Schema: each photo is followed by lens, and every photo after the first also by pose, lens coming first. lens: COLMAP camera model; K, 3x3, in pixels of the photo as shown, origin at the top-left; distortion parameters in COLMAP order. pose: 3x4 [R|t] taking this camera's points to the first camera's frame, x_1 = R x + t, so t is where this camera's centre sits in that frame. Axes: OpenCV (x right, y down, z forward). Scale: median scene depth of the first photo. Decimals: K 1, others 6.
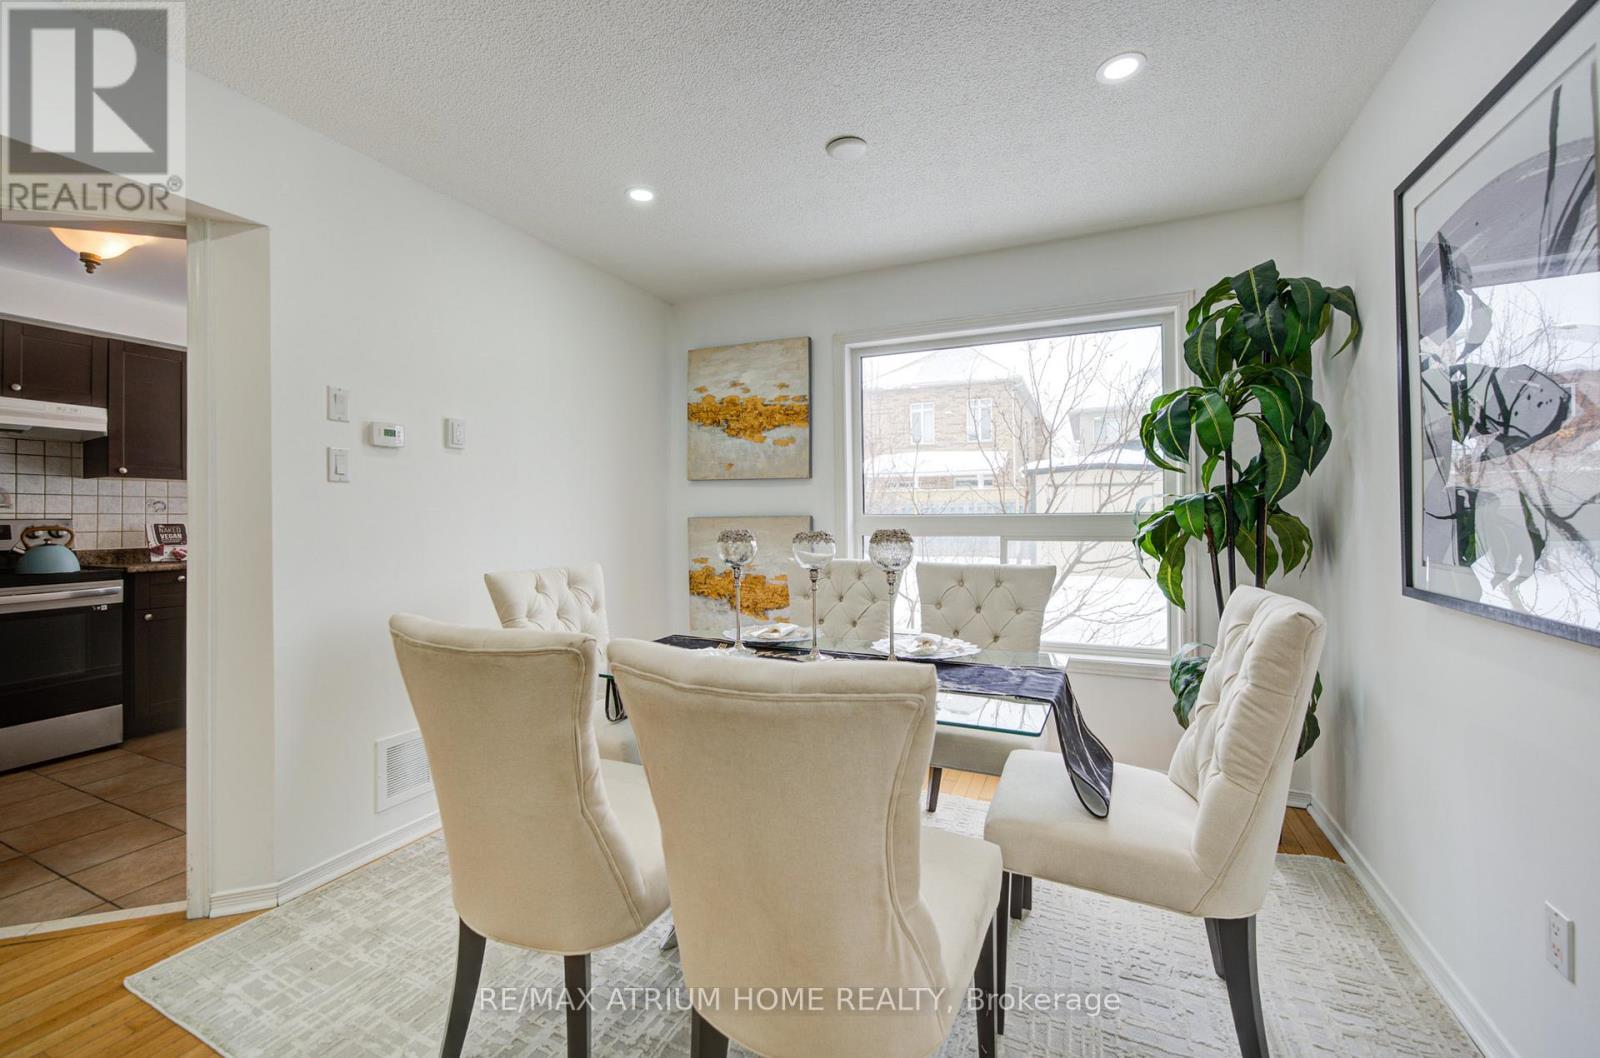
lens RADIAL K [[654.7, 0, 786.5], [0, 654.7, 505.2], [0, 0, 1]] dist [-0.022206, 0.006439]
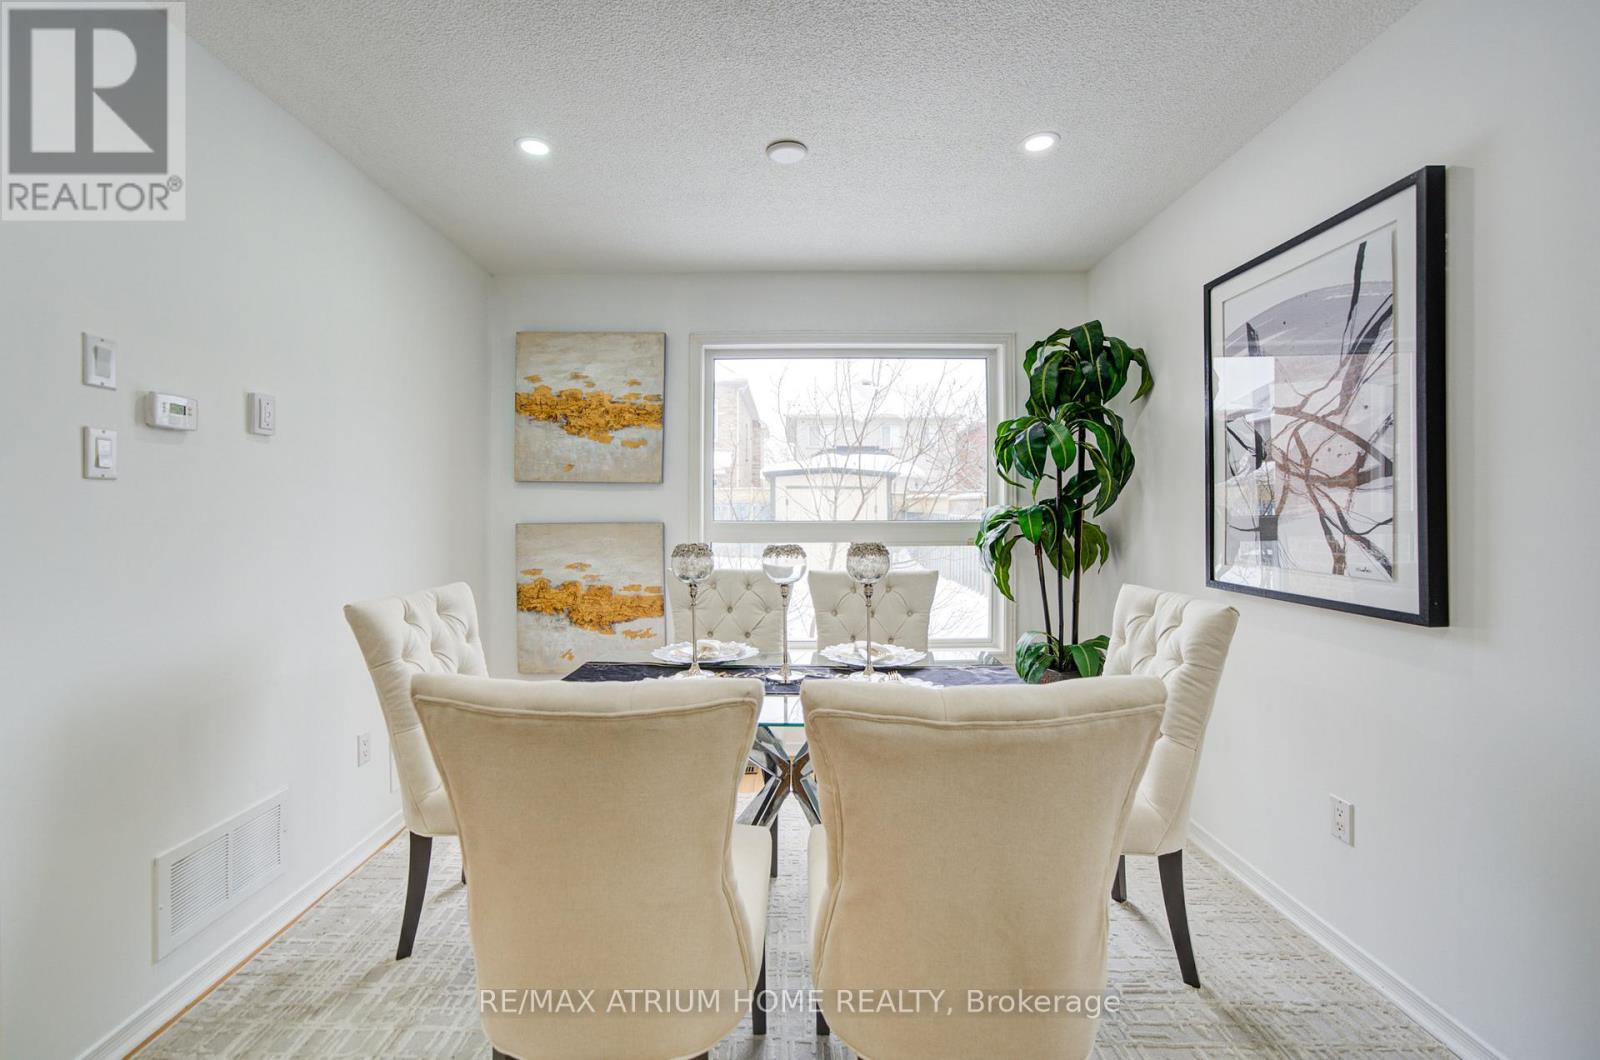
lens RADIAL K [[656.7, 0, 785.6], [0, 656.7, 509.0], [0, 0, 1]] dist [-0.021015, 0.011216]
pose [[0.909359, 0.007724, 0.415941, -0.290226], [-0.010461, 0.999936, 0.004304, -0.013787], [-0.415882, -0.008265, 0.909381, 0.089502]]
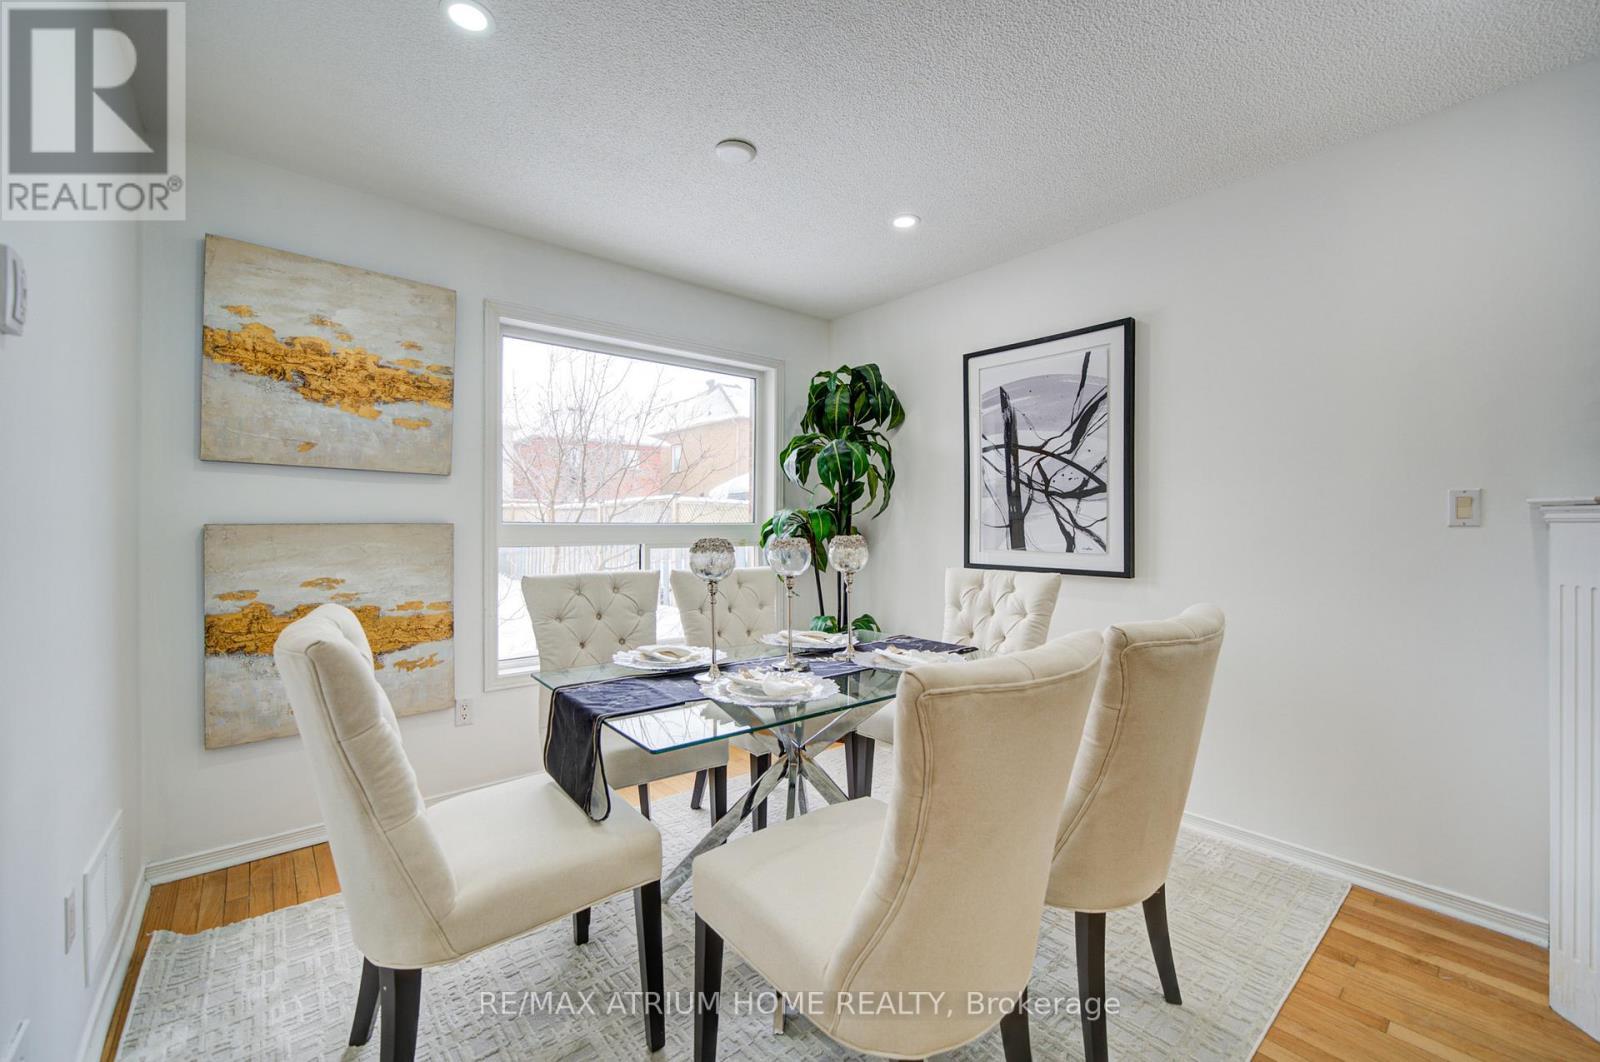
lens RADIAL K [[626.6, 0, 800.0], [0, 626.6, 524.1], [0, 0, 1]] dist [-0.000664, -0.000486]
pose [[0.430327, 0.005373, 0.902657, -0.664035], [-0.018209, 0.999830, 0.002729, 0.010731], [-0.902489, -0.017611, 0.430352, 0.450137]]
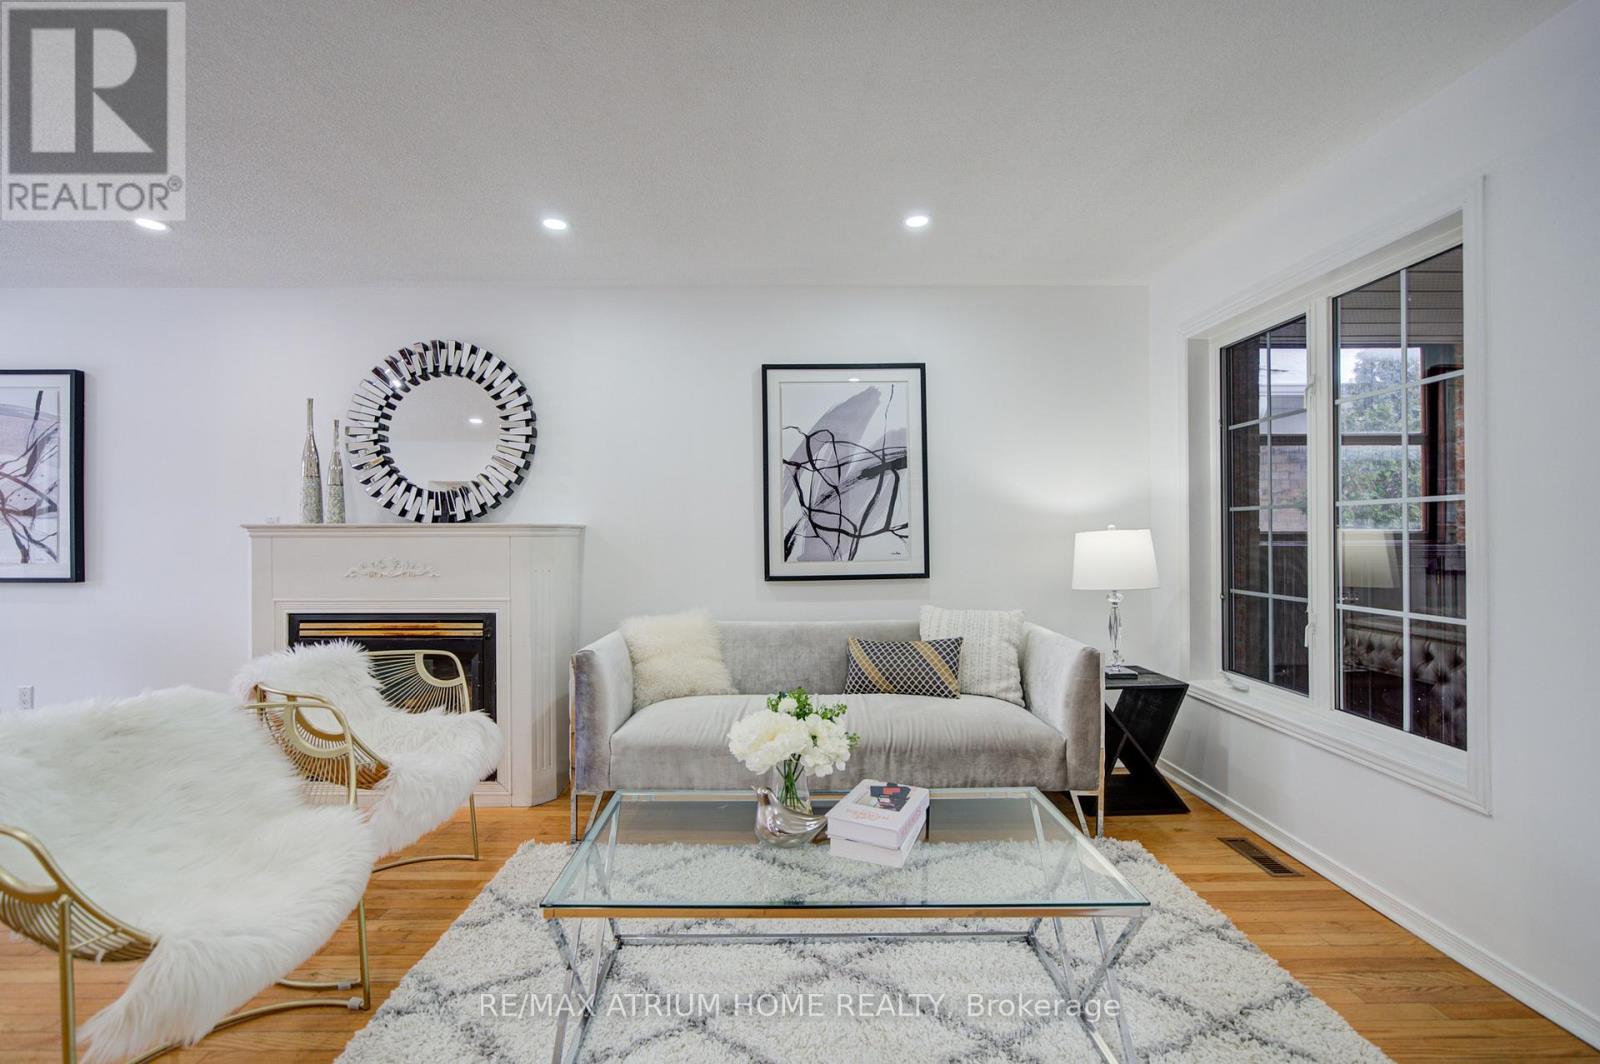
lens RADIAL K [[626.6, 0, 783.9], [0, 626.6, 535.5], [0, 0, 1]] dist [-0.000664, -0.000486]
pose [[-0.438882, 0.011734, 0.898468, -1.291003], [-0.004166, 0.999877, -0.015093, 0.011963], [-0.898535, -0.010367, -0.438779, -0.356219]]
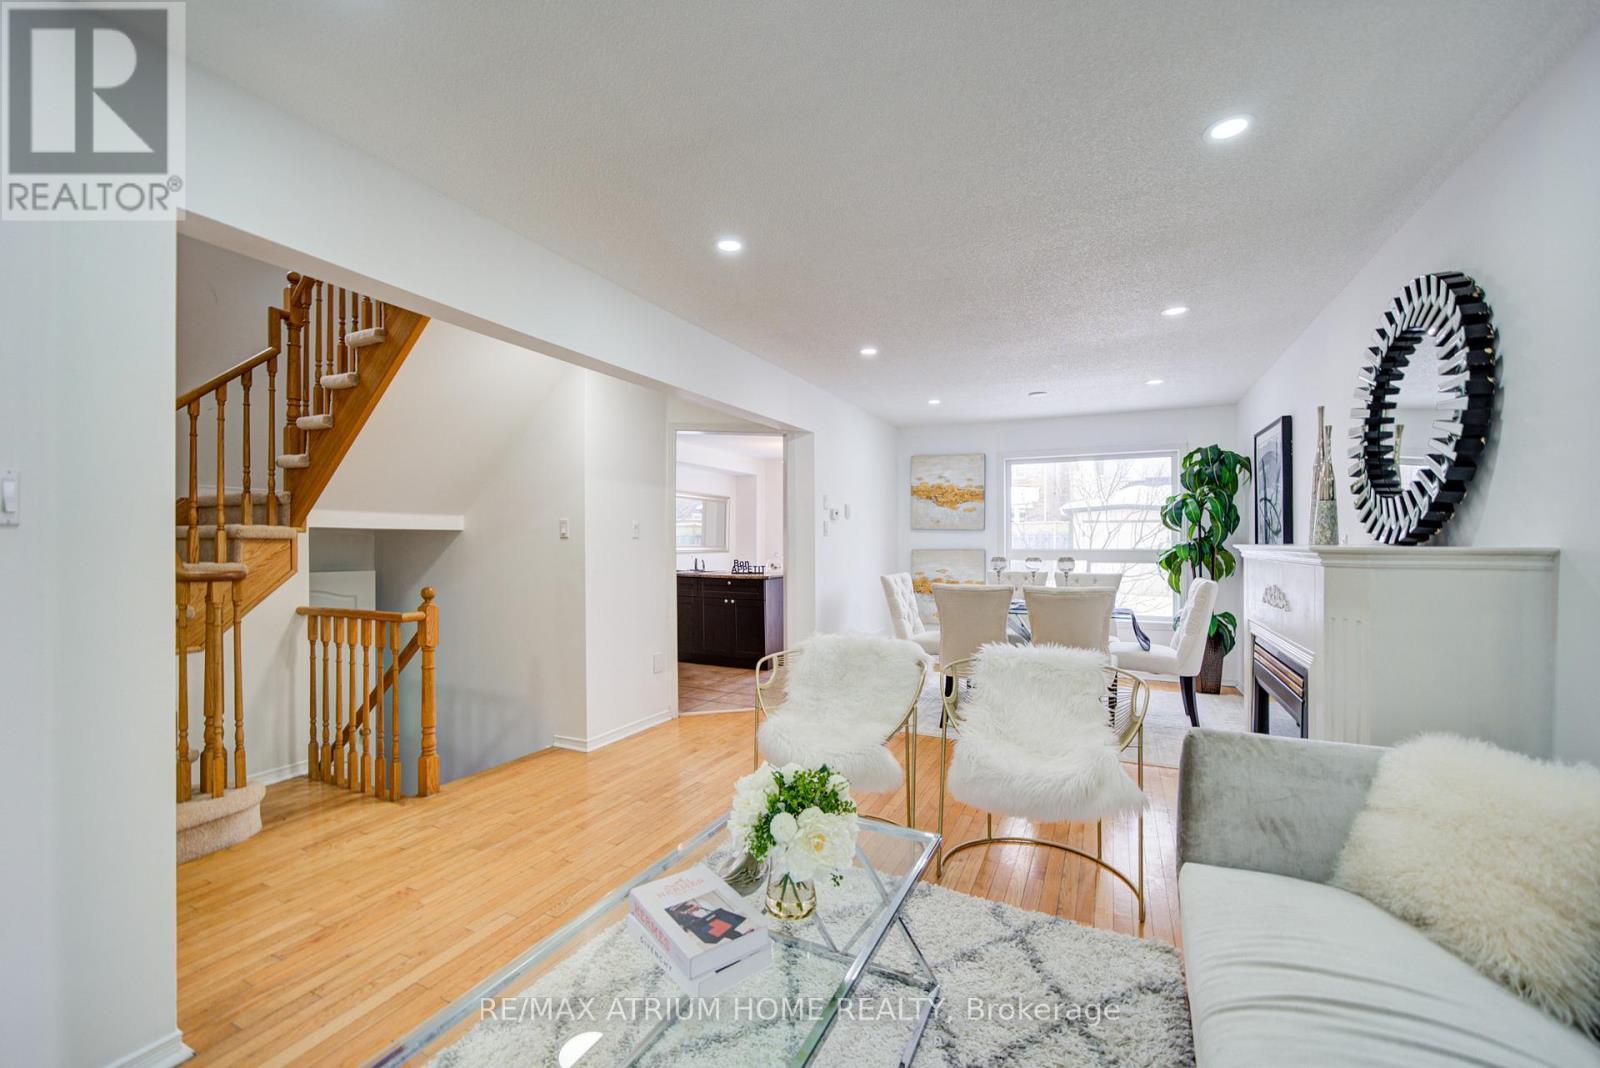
lens RADIAL K [[656.7, 0, 814.7], [0, 656.7, 538.1], [0, 0, 1]] dist [-0.021015, 0.011216]
pose [[0.999950, 0.005652, 0.008222, -0.676459], [-0.005717, 0.999952, 0.007916, -0.041903], [-0.008177, -0.007963, 0.999935, -1.261331]]
